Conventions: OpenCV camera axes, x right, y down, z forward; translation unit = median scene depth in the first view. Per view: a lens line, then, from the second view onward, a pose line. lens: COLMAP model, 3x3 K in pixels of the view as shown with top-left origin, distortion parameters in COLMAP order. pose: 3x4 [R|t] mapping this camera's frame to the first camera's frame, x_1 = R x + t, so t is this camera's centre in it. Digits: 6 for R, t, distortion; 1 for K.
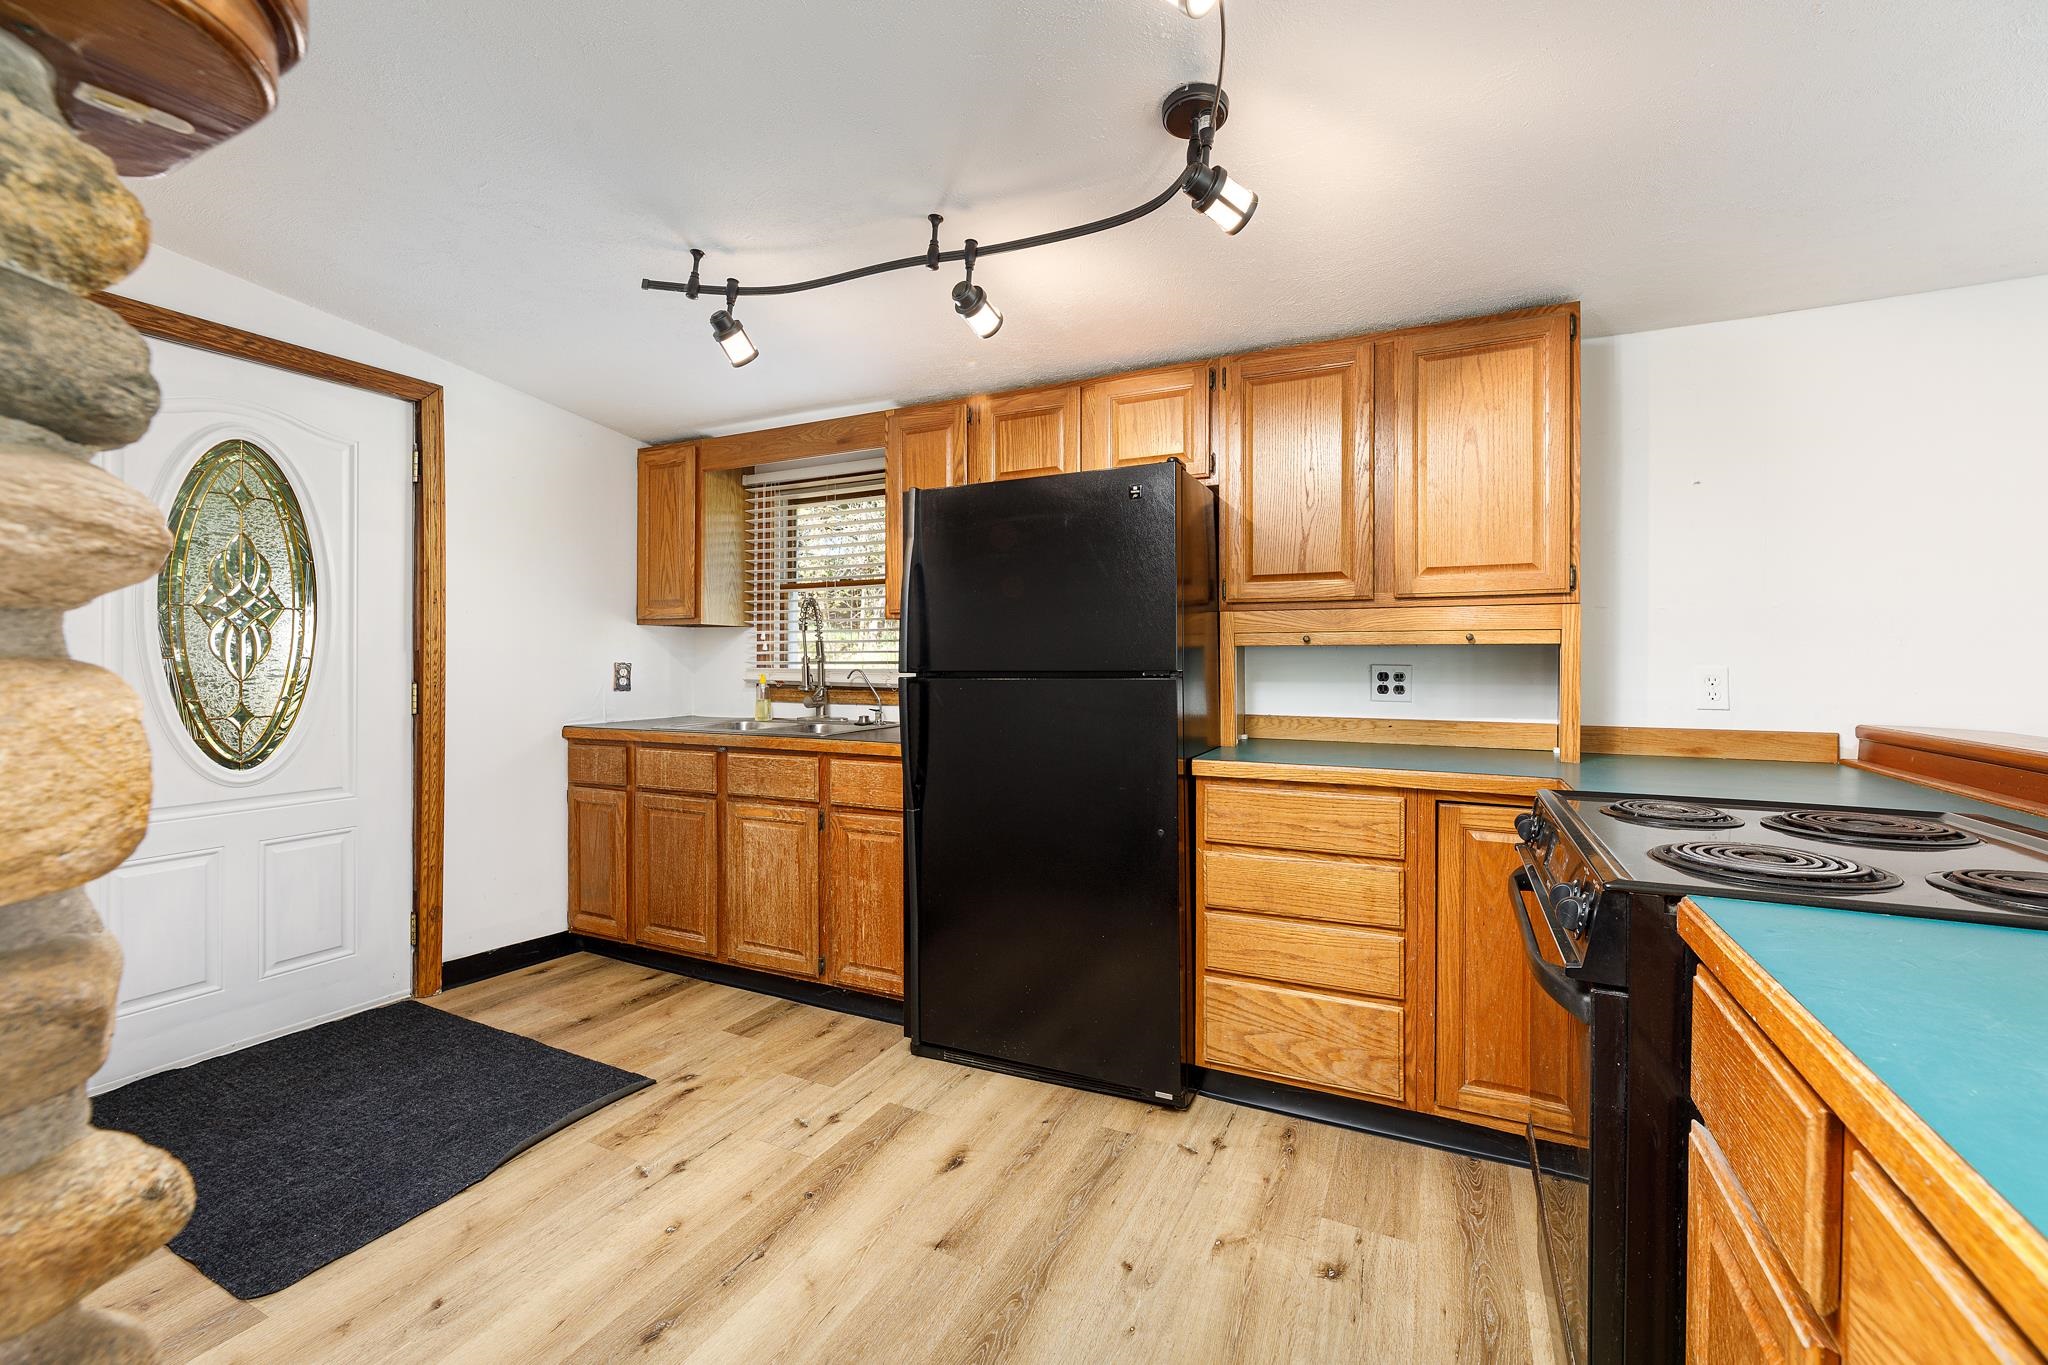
lens RADIAL K [[843.1, 0, 1037.4], [0, 843.1, 666.4], [0, 0, 1]] dist [0.001626, 0.000083]
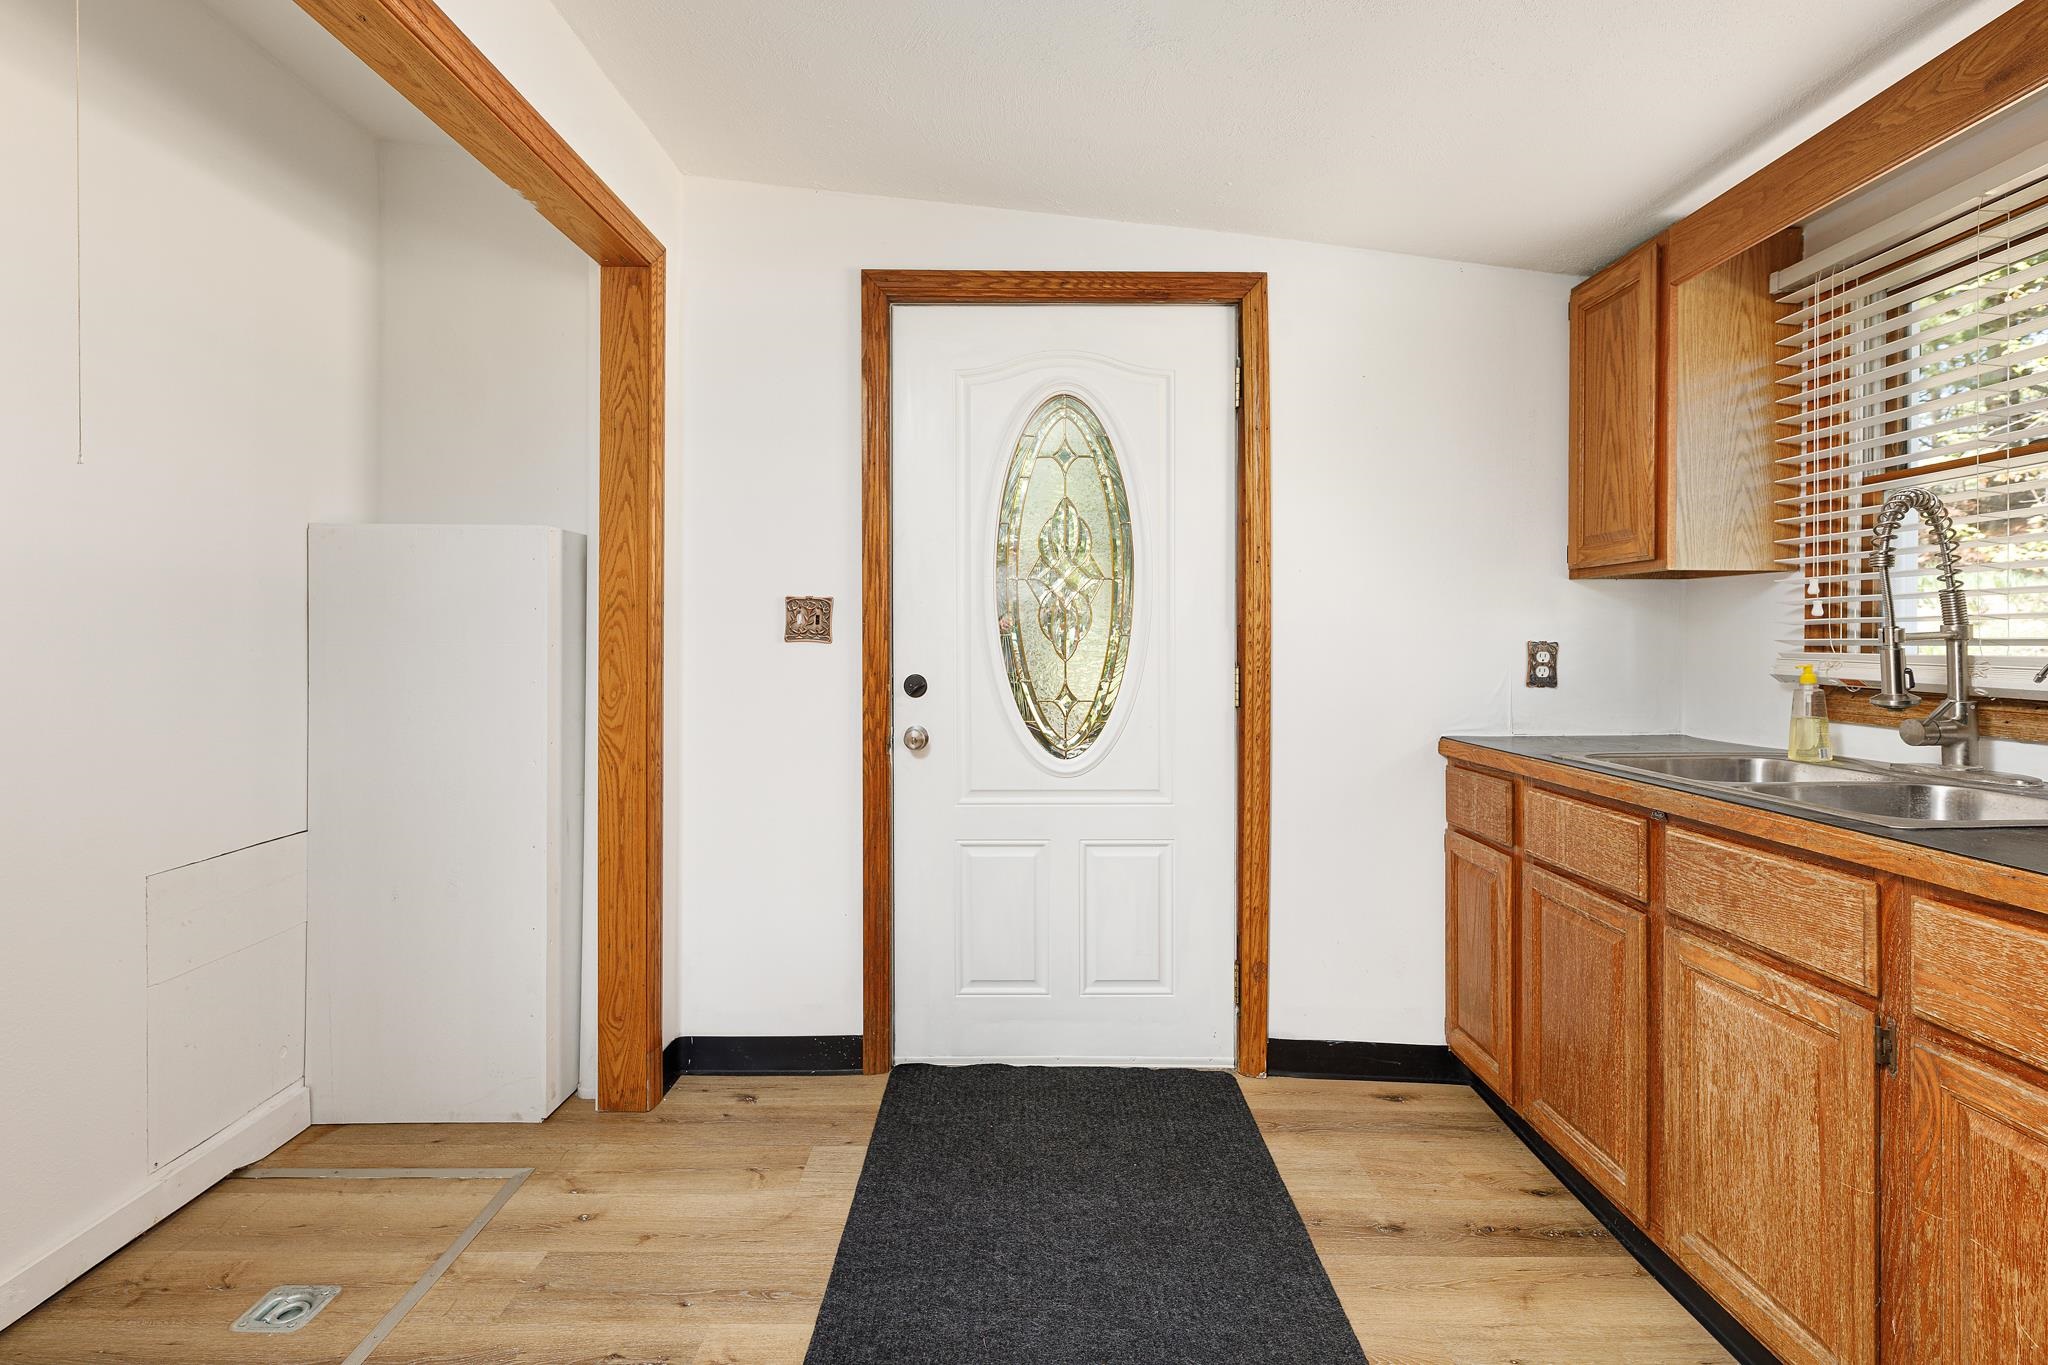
lens RADIAL K [[957.3, 0, 1021.0], [0, 957.3, 644.2], [0, 0, 1]] dist [-0.000117, -0.000778]
pose [[0.432248, 0.003303, -0.901749, -0.030389], [-0.005826, 0.999983, 0.000870, -0.000782], [0.901736, 0.004878, 0.432260, 0.436623]]
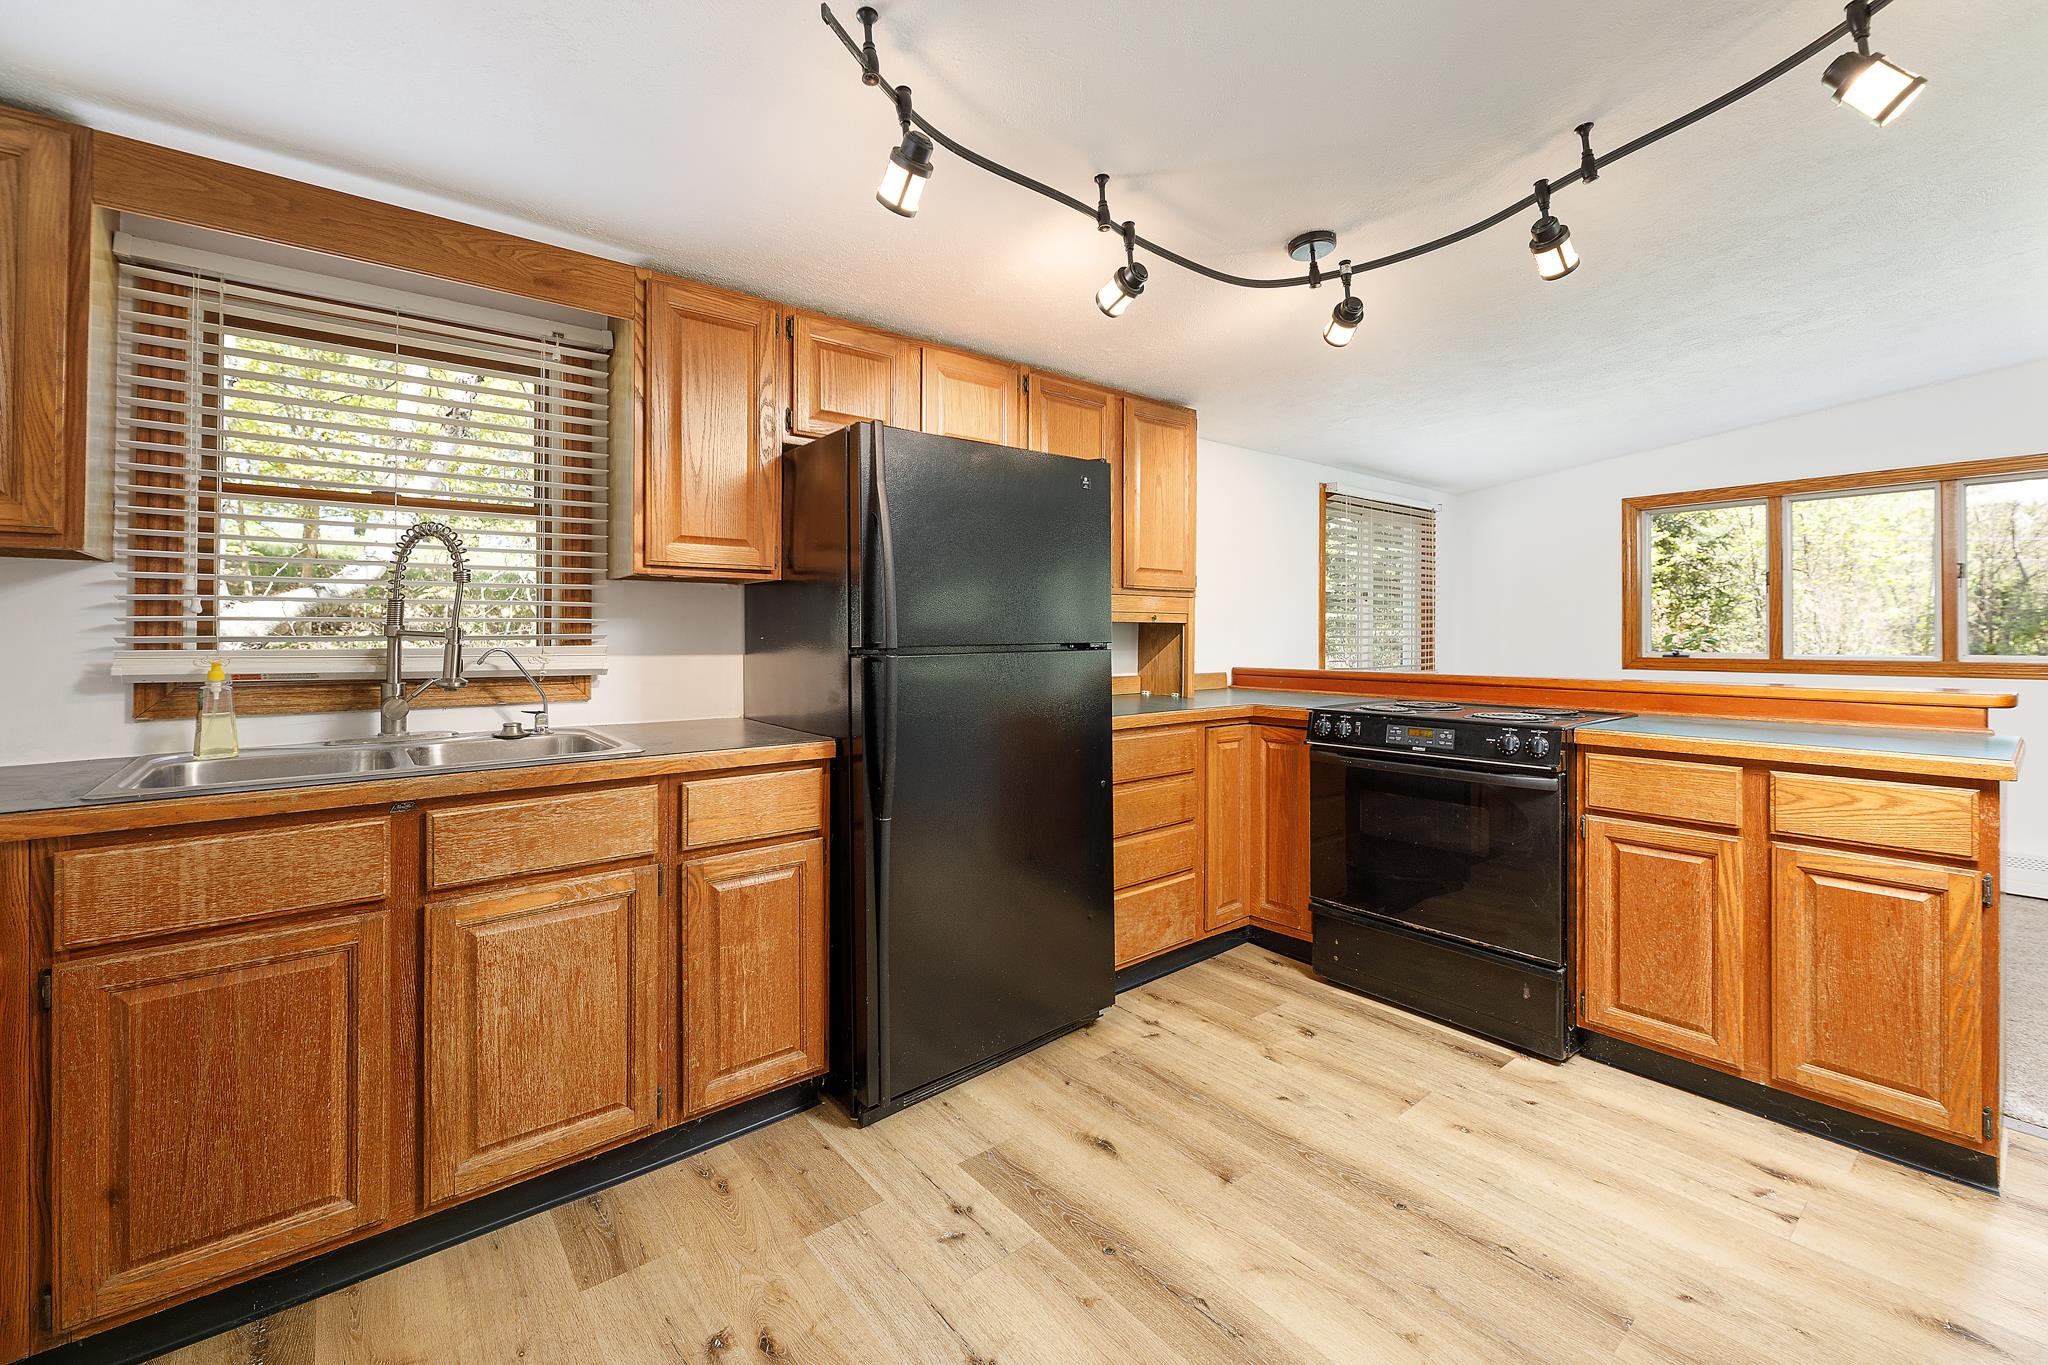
lens RADIAL K [[842.5, 0, 1022.8], [0, 842.5, 634.9], [0, 0, 1]] dist [0.002015, -0.000227]
pose [[0.425316, -0.002159, 0.905042, -0.706691], [0.006929, 0.999976, -0.000870, -0.003738], [-0.905018, 0.006642, 0.425321, 0.457691]]
